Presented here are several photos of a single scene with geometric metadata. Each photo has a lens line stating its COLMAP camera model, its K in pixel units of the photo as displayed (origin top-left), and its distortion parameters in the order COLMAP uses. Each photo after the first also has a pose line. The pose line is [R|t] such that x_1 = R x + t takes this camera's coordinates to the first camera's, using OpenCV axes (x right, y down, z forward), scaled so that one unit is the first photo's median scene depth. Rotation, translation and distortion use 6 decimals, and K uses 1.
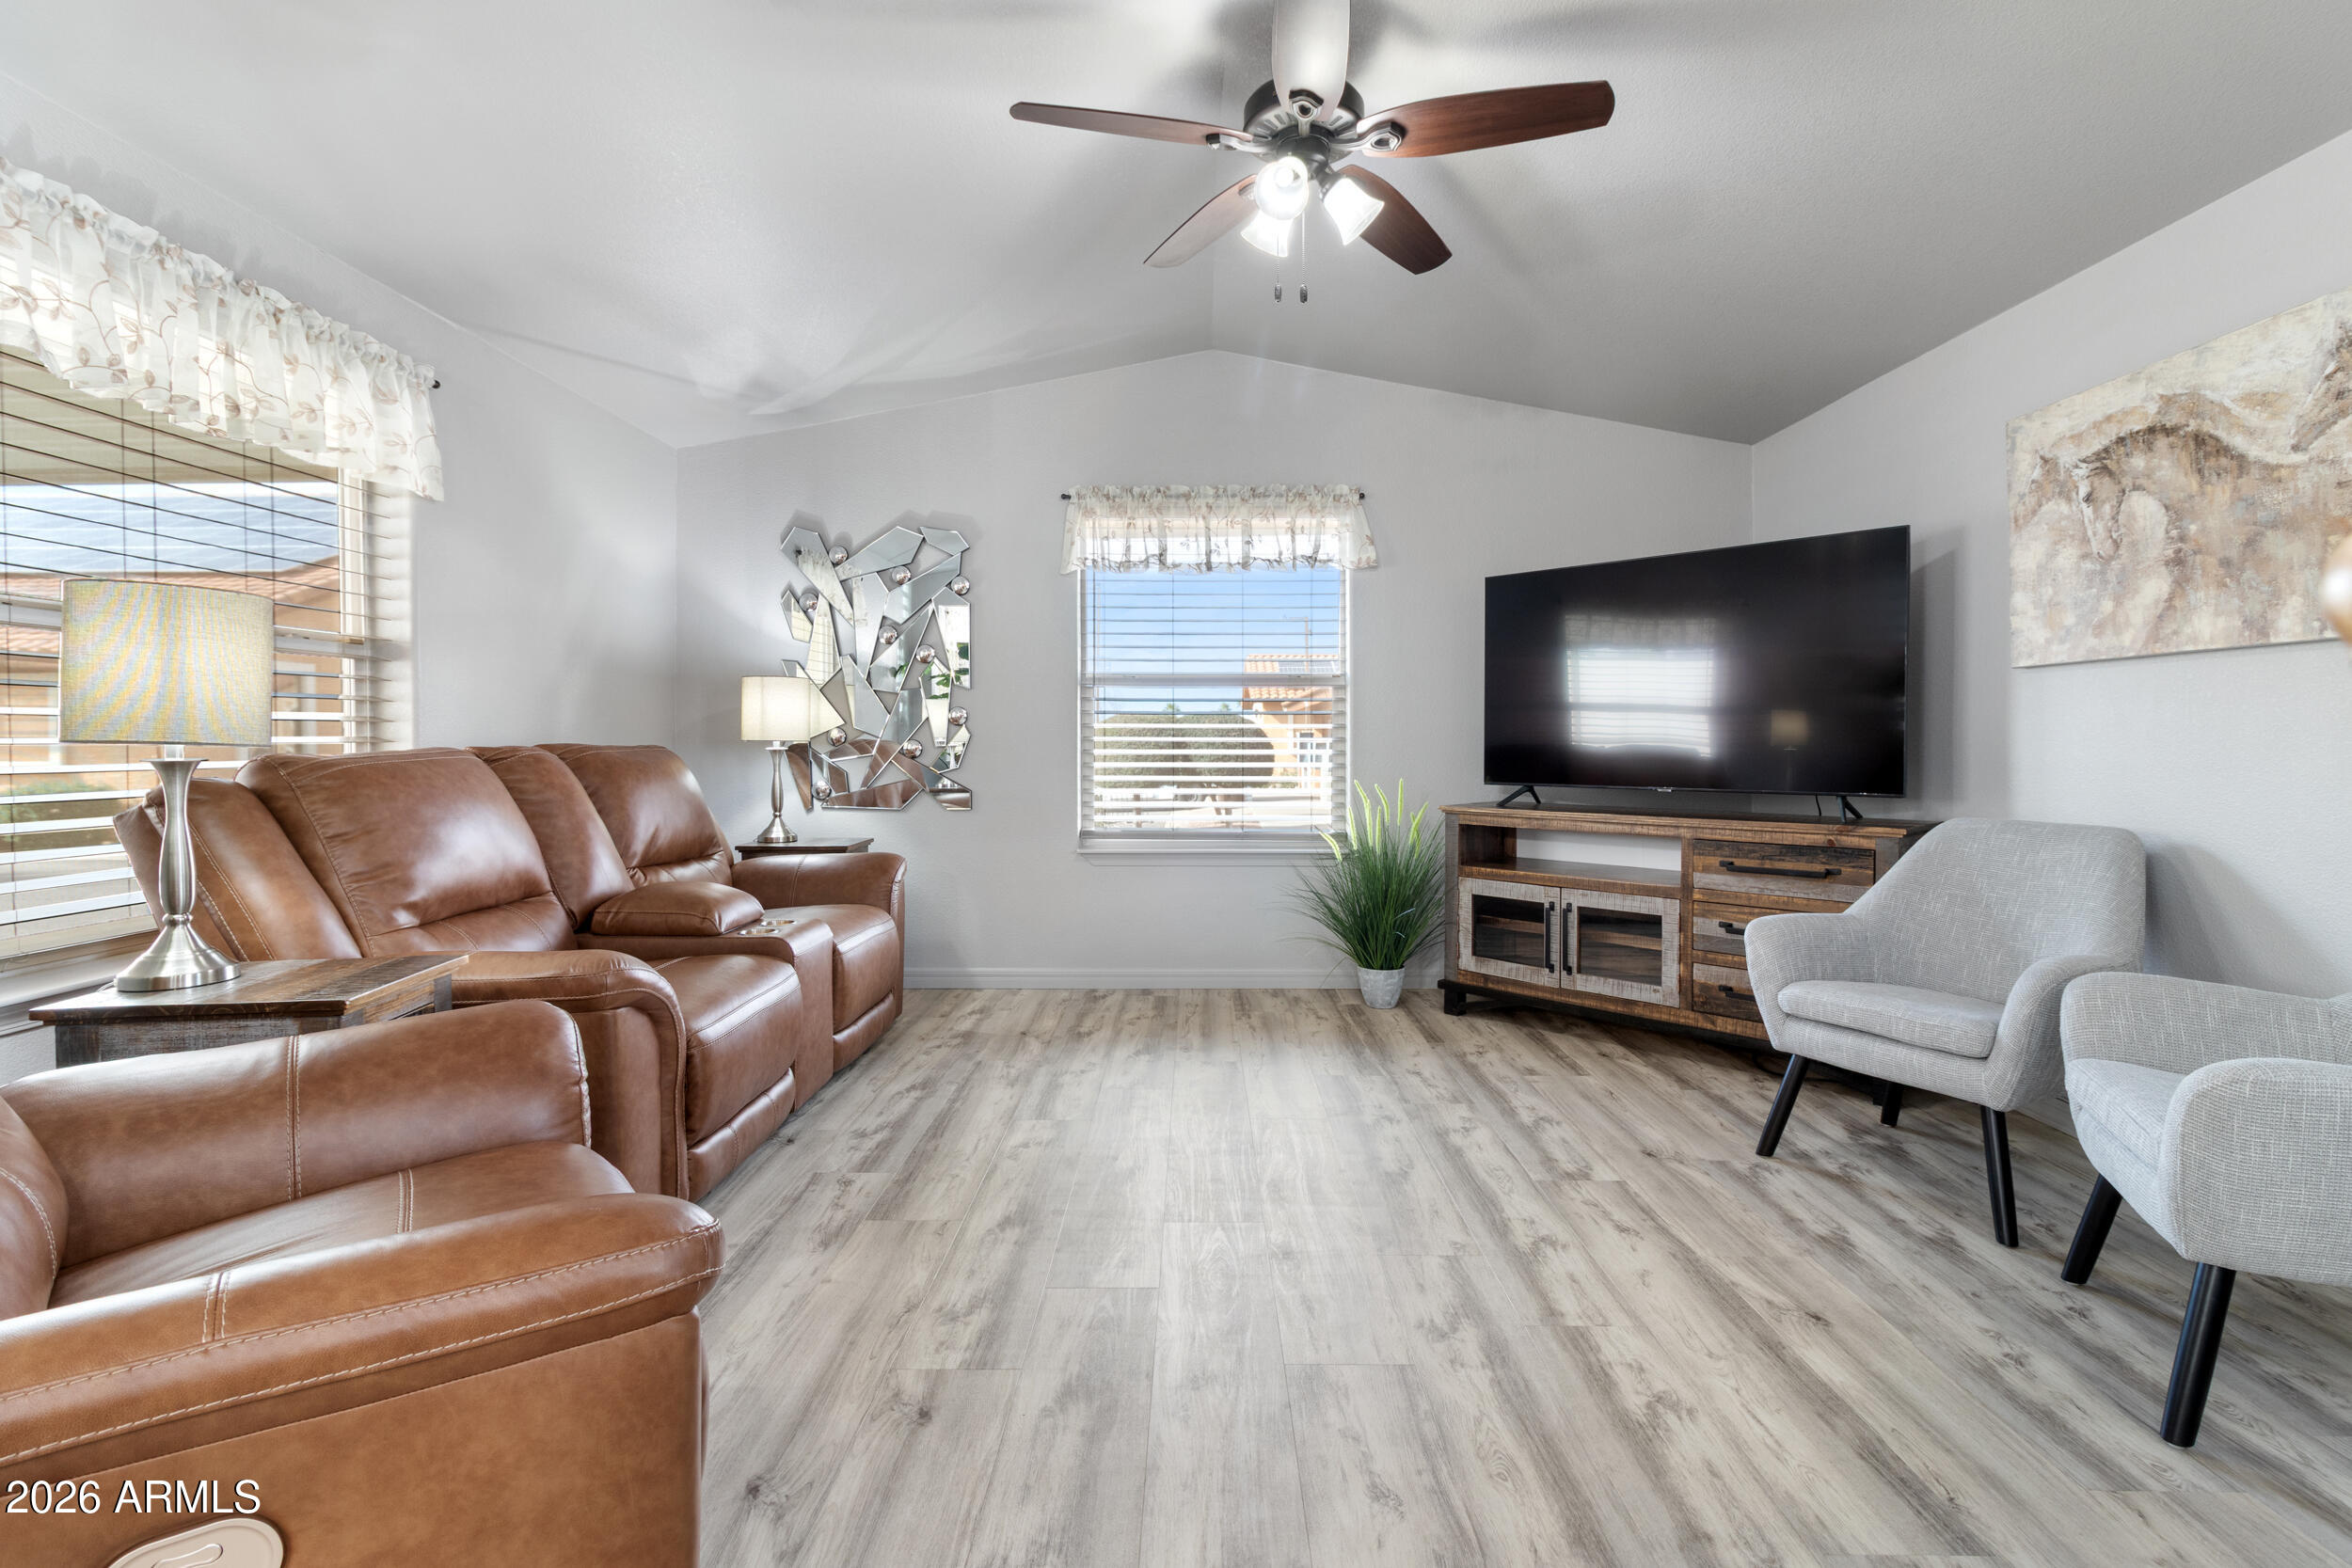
lens RADIAL K [[1101.7, 0, 1176.1], [0, 1101.7, 746.7], [0, 0, 1]] dist [-0.000795, 0.001048]
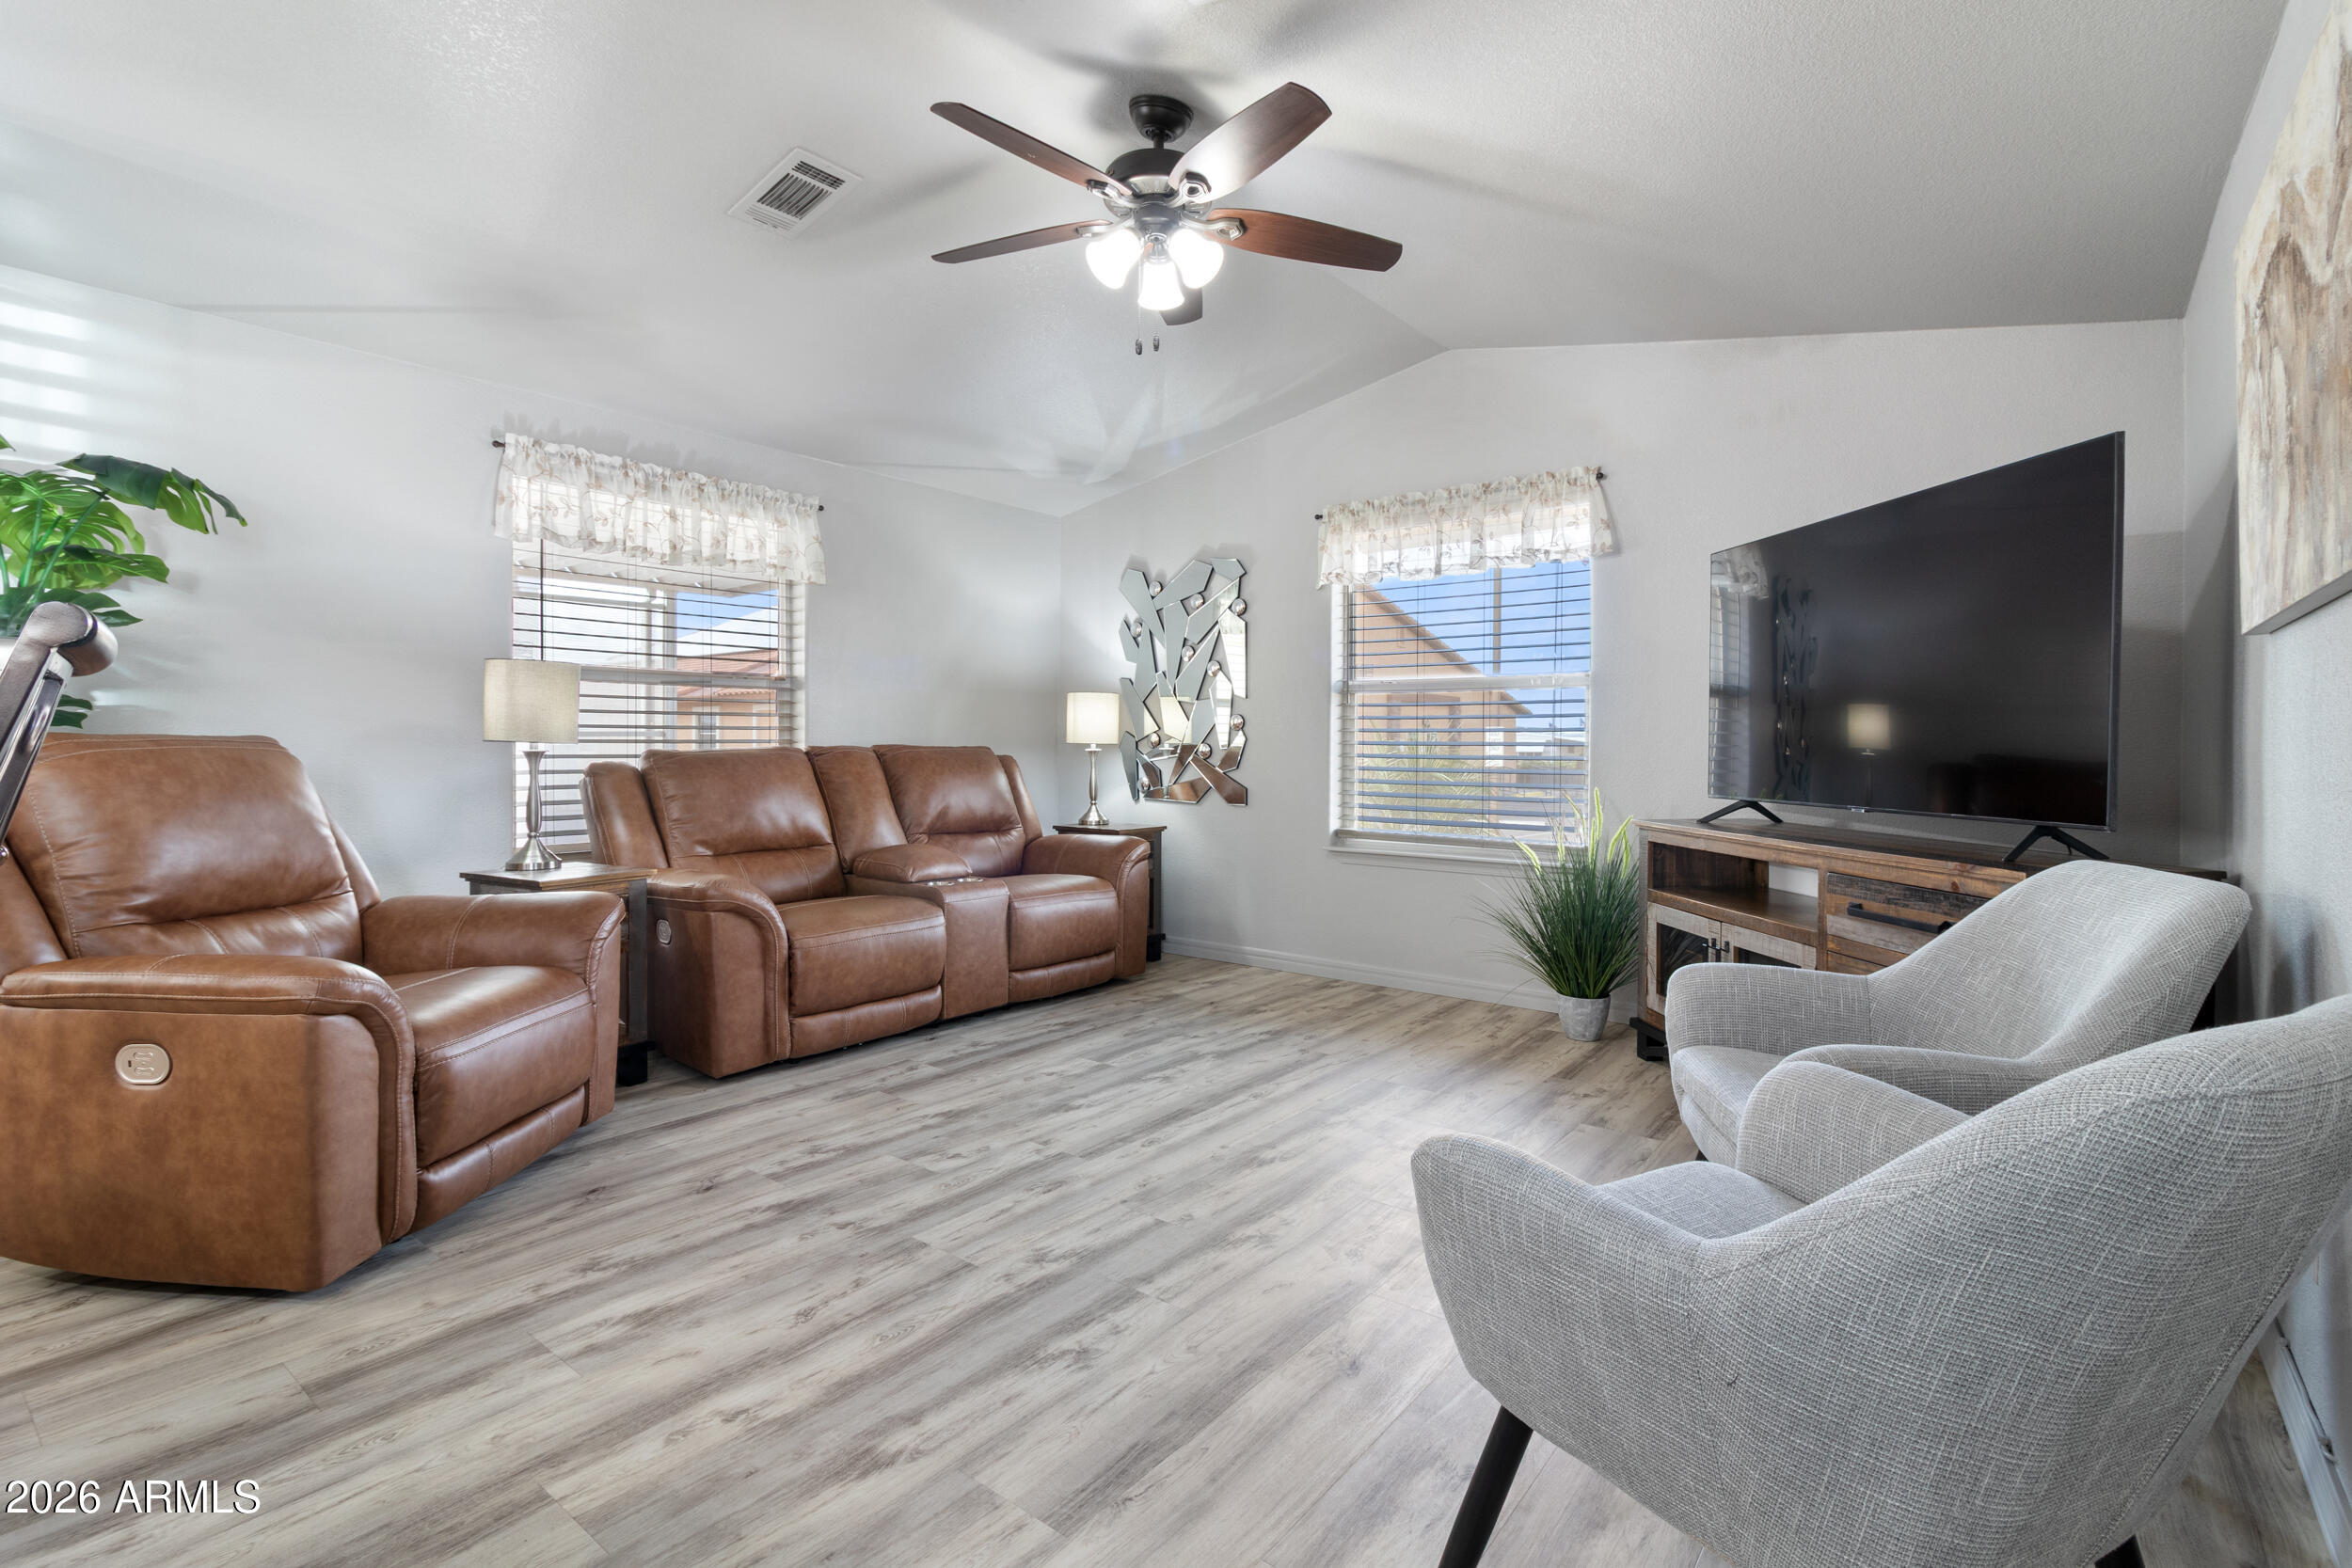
lens RADIAL K [[1088.8, 0, 1176.8], [0, 1088.8, 744.2], [0, 0, 1]] dist [0.000632, 0.001262]
pose [[0.790599, 0.003909, -0.612321, 0.644823], [-0.008509, 0.999953, -0.004604, 0.000280], [0.612274, 0.008850, 0.790596, 0.114546]]
